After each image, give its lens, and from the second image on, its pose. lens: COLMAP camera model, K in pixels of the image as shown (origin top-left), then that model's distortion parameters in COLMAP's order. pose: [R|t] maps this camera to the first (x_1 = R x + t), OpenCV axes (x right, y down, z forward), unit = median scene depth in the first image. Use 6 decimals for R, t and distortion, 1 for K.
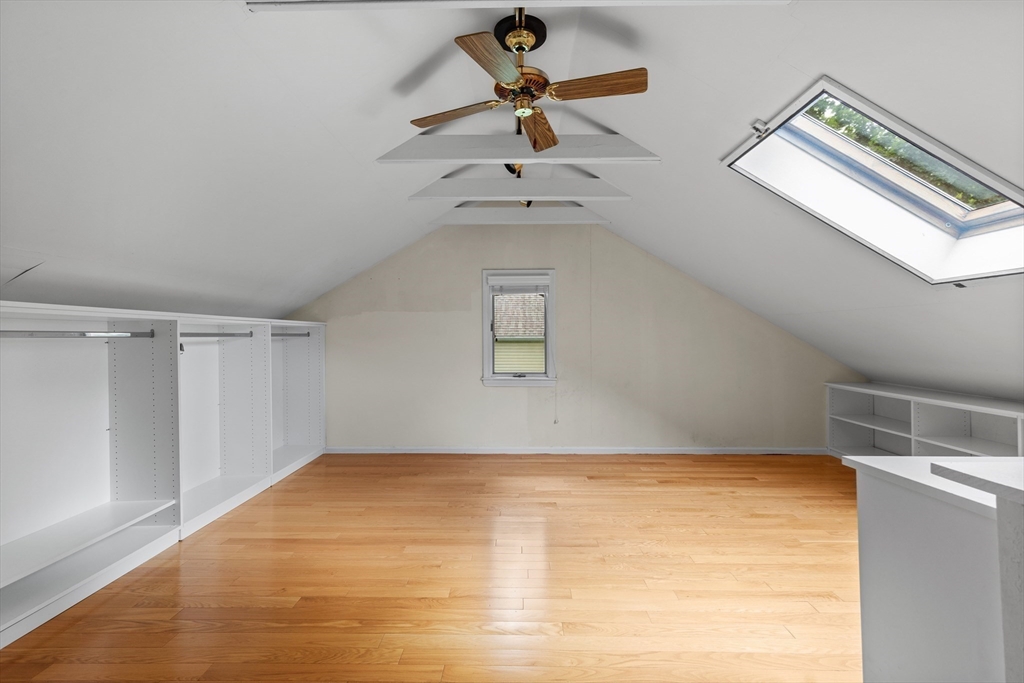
lens RADIAL K [[467.7, 0, 513.3], [0, 467.7, 339.3], [0, 0, 1]] dist [0.009955, -0.002180]
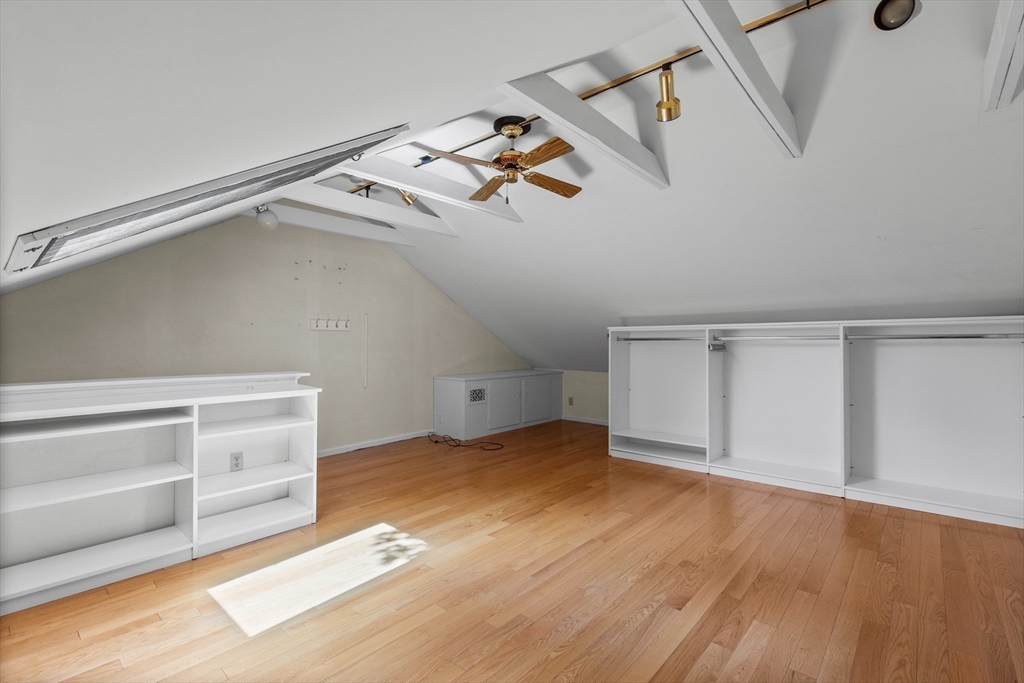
lens RADIAL K [[467.7, 0, 517.8], [0, 467.7, 344.1], [0, 0, 1]] dist [0.009955, -0.002180]
pose [[-0.648792, 0.008505, -0.760918, 1.028806], [0.001696, 0.999951, 0.009730, -0.009674], [0.760964, 0.005022, -0.648775, 1.834045]]
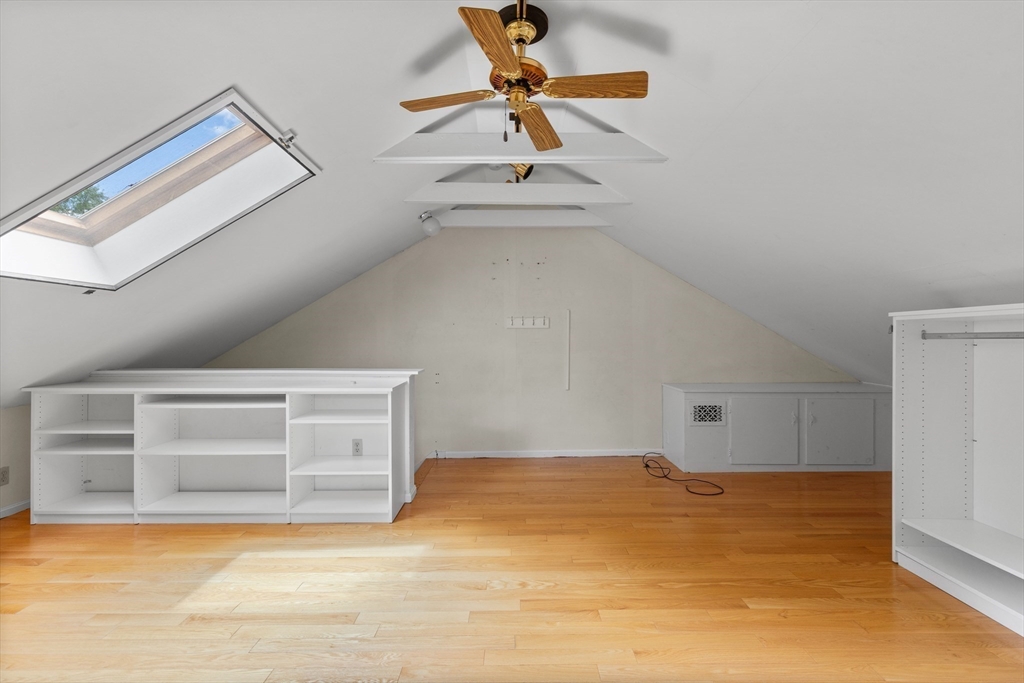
lens RADIAL K [[467.7, 0, 512.4], [0, 467.7, 336.4], [0, 0, 1]] dist [0.009955, -0.002180]
pose [[-0.999900, 0.004936, -0.013251, 0.045141], [0.004993, 0.999978, -0.004256, -0.008862], [0.013230, -0.004322, -0.999903, 1.862865]]
